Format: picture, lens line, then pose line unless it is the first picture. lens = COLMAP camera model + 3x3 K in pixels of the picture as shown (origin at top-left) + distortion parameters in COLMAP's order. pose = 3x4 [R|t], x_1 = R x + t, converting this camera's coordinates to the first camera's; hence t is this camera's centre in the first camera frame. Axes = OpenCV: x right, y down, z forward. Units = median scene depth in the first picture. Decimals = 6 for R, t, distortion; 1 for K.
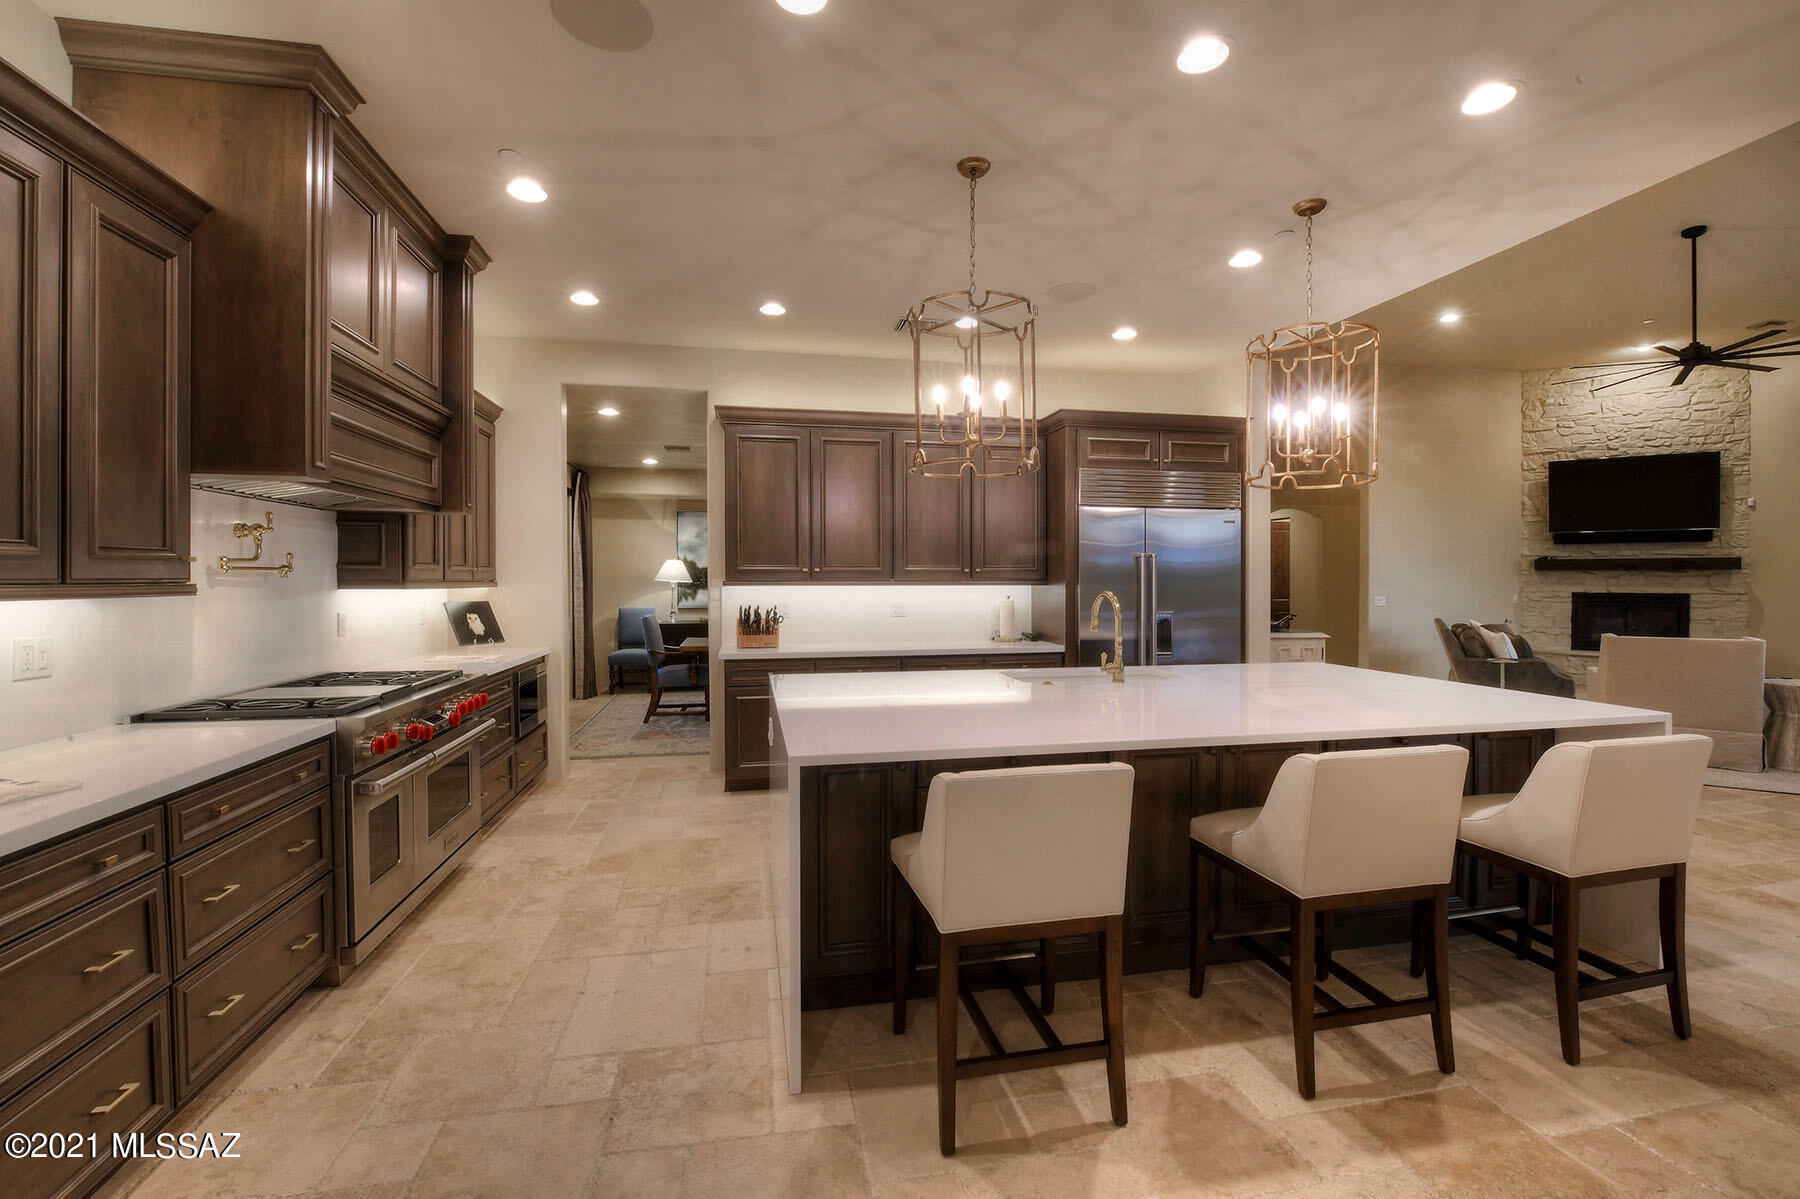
lens RADIAL K [[798.8, 0, 885.7], [0, 798.8, 592.0], [0, 0, 1]] dist [-0.027273, 0.000975]
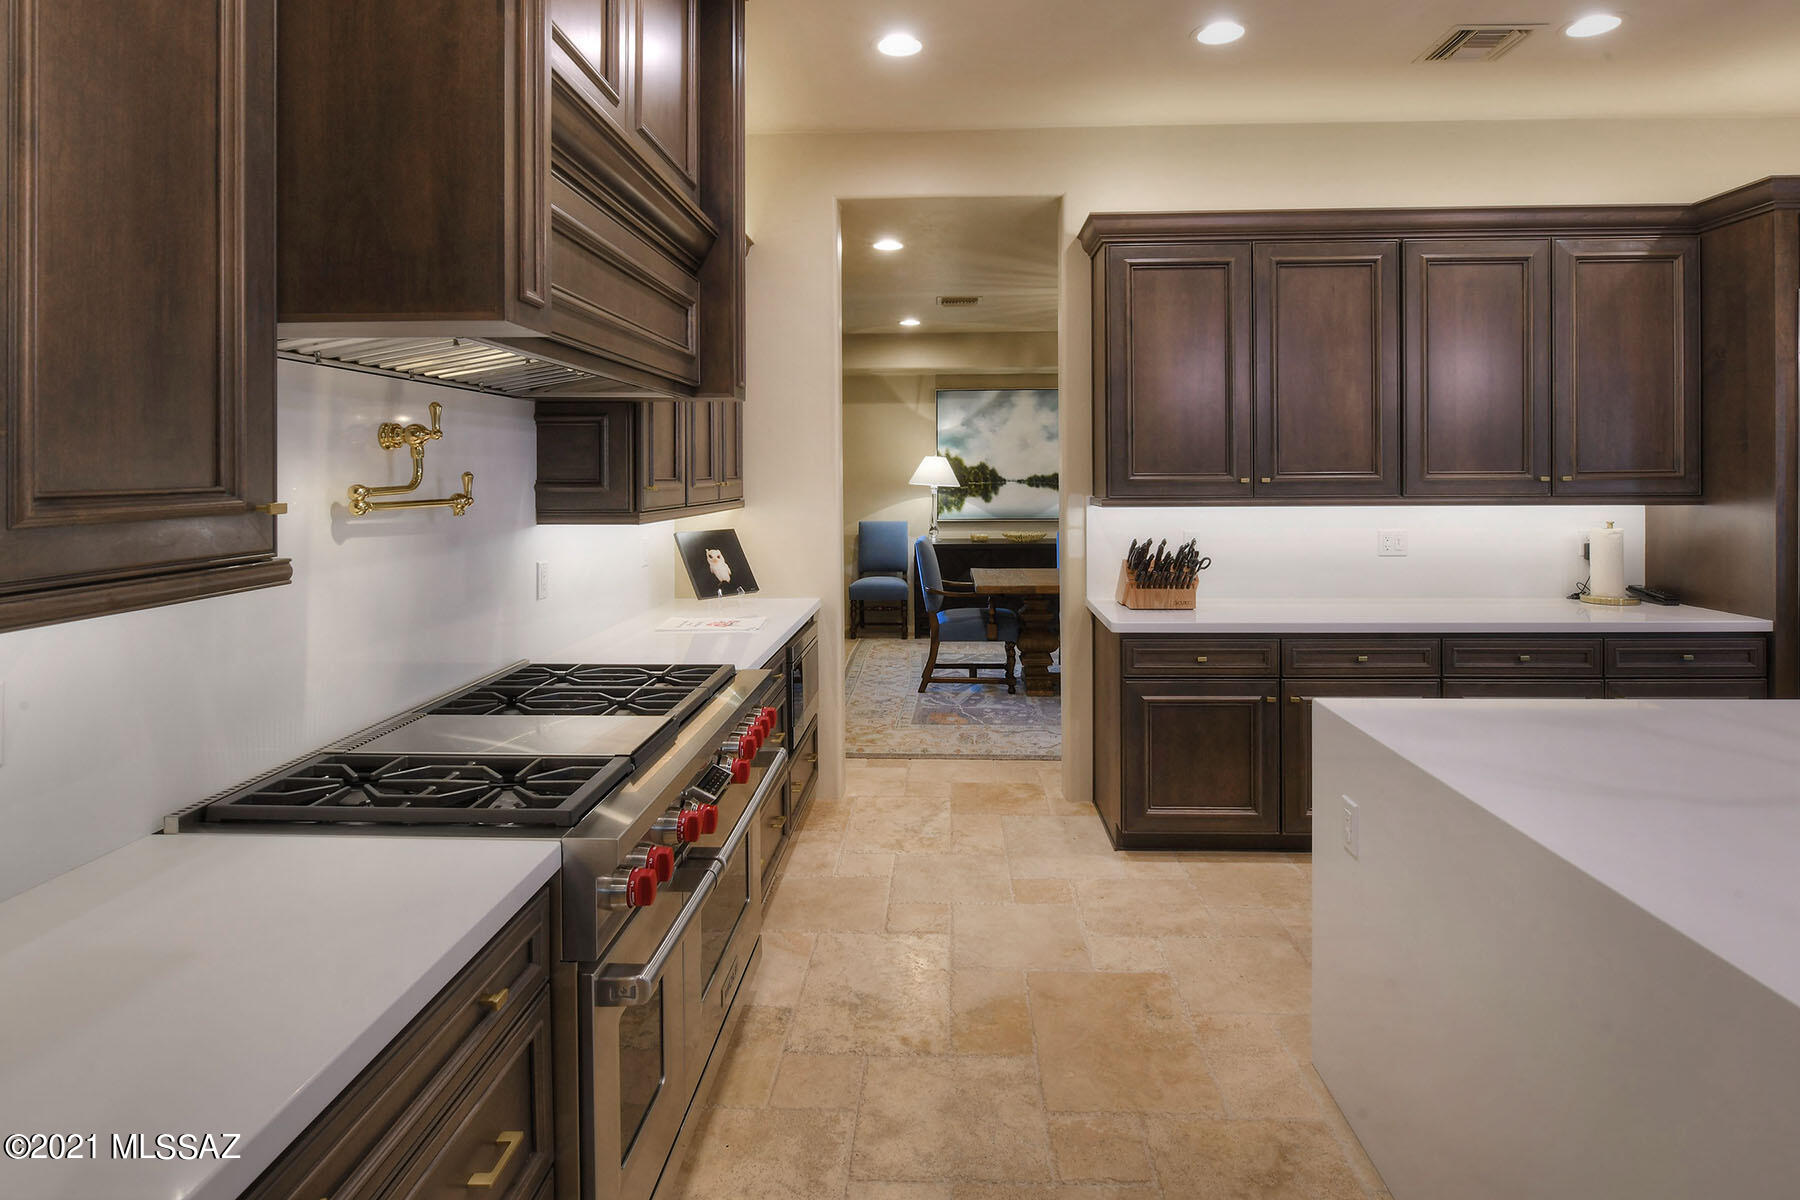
lens RADIAL K [[931.0, 0, 907.7], [0, 931.0, 470.3], [0, 0, 1]] dist [-0.010670, 0.000258]
pose [[0.979926, -0.008844, -0.199165, -0.230747], [0.006084, 0.999877, -0.014464, -0.029695], [0.199268, 0.012962, 0.979859, 0.298799]]
